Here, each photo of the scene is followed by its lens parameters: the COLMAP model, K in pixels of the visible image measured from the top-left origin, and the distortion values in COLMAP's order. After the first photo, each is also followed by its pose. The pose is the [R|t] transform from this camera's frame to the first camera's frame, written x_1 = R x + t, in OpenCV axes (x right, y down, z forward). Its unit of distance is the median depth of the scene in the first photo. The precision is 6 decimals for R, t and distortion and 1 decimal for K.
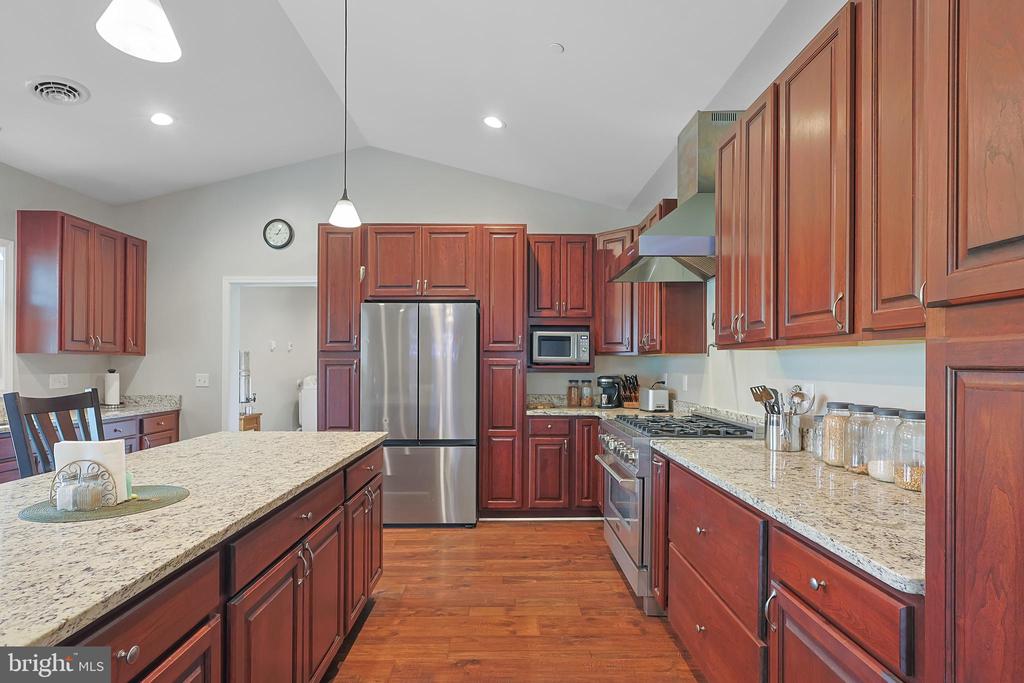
lens RADIAL K [[505.8, 0, 512.7], [0, 505.8, 357.1], [0, 0, 1]] dist [-0.022142, -0.000370]
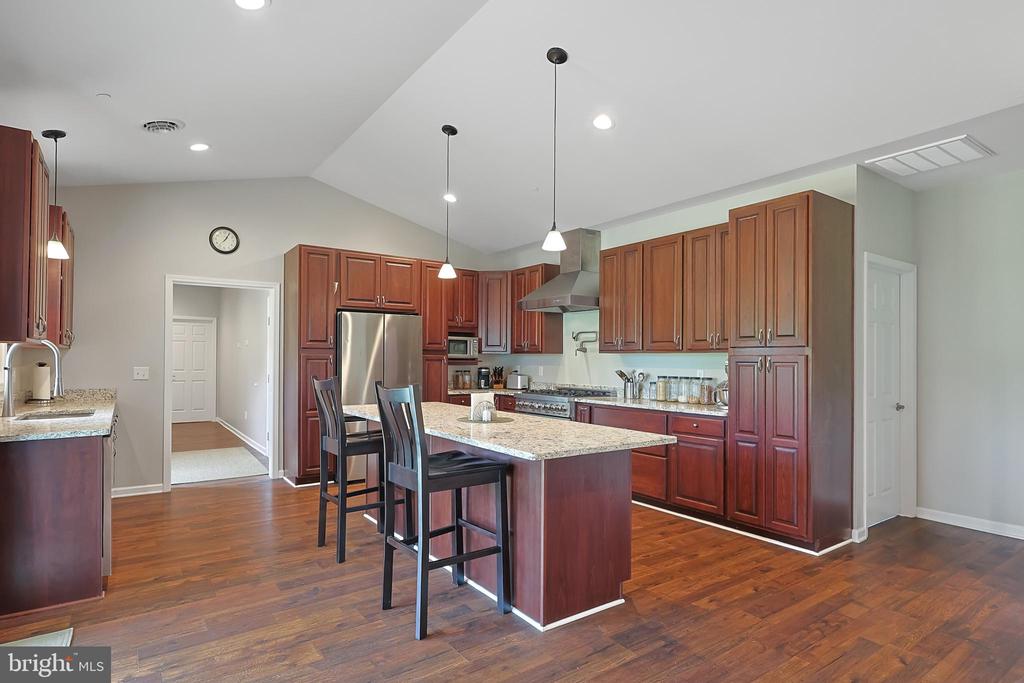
lens RADIAL K [[505.8, 0, 512.7], [0, 505.8, 357.1], [0, 0, 1]] dist [-0.022142, -0.000370]
pose [[0.834338, 0.006396, 0.551217, -0.584521], [-0.013033, 0.999882, 0.008125, -0.006005], [-0.551100, -0.013963, 0.834323, -0.295074]]
